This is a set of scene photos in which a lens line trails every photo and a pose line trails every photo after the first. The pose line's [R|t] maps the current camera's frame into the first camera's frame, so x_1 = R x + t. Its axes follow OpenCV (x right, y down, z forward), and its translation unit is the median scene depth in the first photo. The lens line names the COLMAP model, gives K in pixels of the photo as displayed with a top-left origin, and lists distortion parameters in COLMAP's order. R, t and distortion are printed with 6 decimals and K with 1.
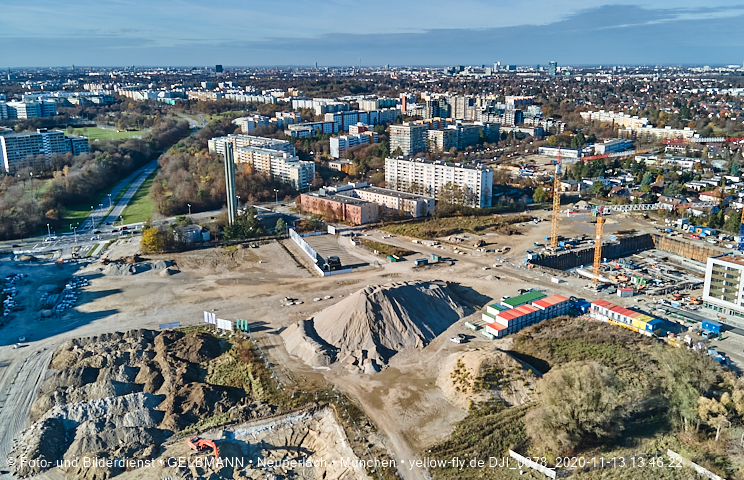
lens RADIAL K [[572.6, 0, 383.4], [0, 572.6, 252.2], [0, 0, 1]] dist [0.086188, -0.140379]
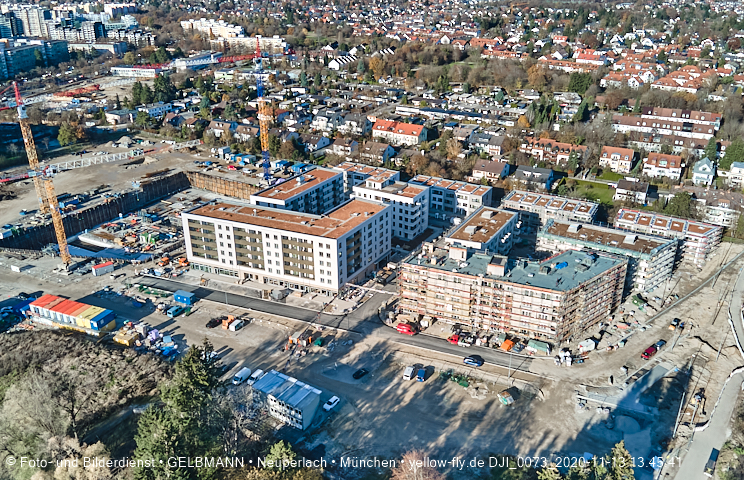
lens RADIAL K [[557.9, 0, 382.5], [0, 557.9, 267.8], [0, 0, 1]] dist [0.070853, -0.111782]
pose [[0.848590, -0.241297, 0.470819, 0.286234], [0.154328, 0.964128, 0.215964, -0.029404], [-0.506041, -0.110604, 0.855388, 0.108600]]
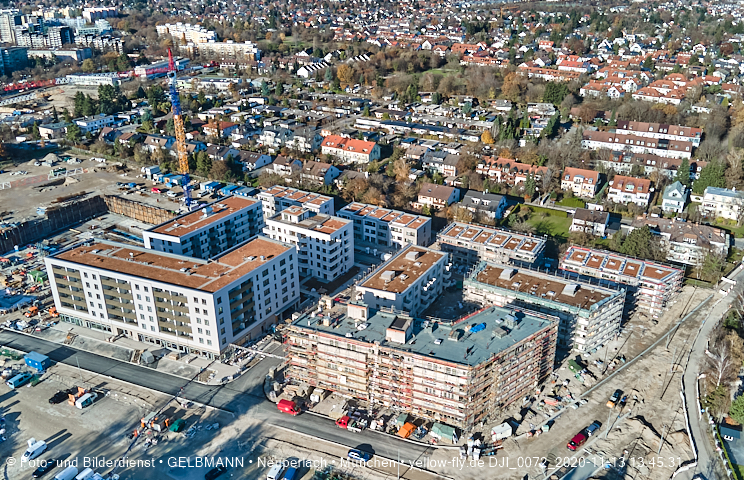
lens RADIAL K [[557.9, 0, 382.5], [0, 557.9, 267.8], [0, 0, 1]] dist [0.070853, -0.111782]
pose [[0.850075, -0.238383, 0.469623, 0.411174], [0.153528, 0.965134, 0.212002, -0.041001], [-0.503787, -0.108117, 0.857035, 0.140135]]
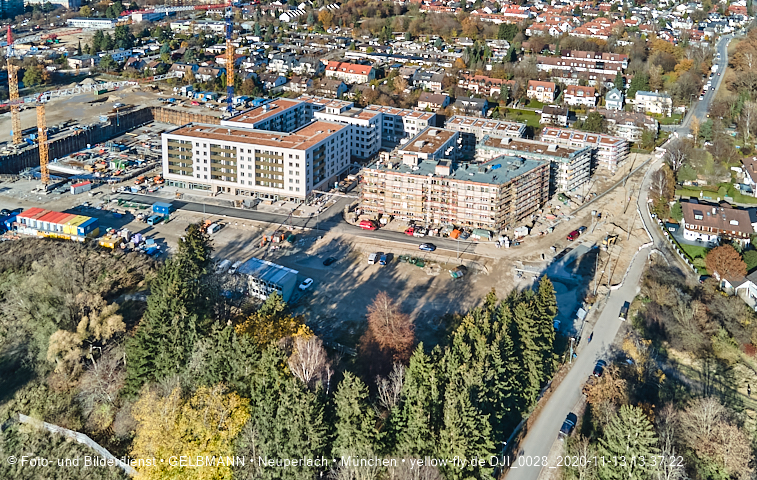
lens RADIAL K [[582.8, 0, 387.1], [0, 582.8, 68.9], [0, 0, 1]] dist [0.015679, -0.007638]
pose [[0.787347, -0.114406, 0.605802, 0.204658], [0.165192, 0.985849, -0.028519, -0.002463], [-0.593967, 0.122528, 0.795104, 0.020870]]
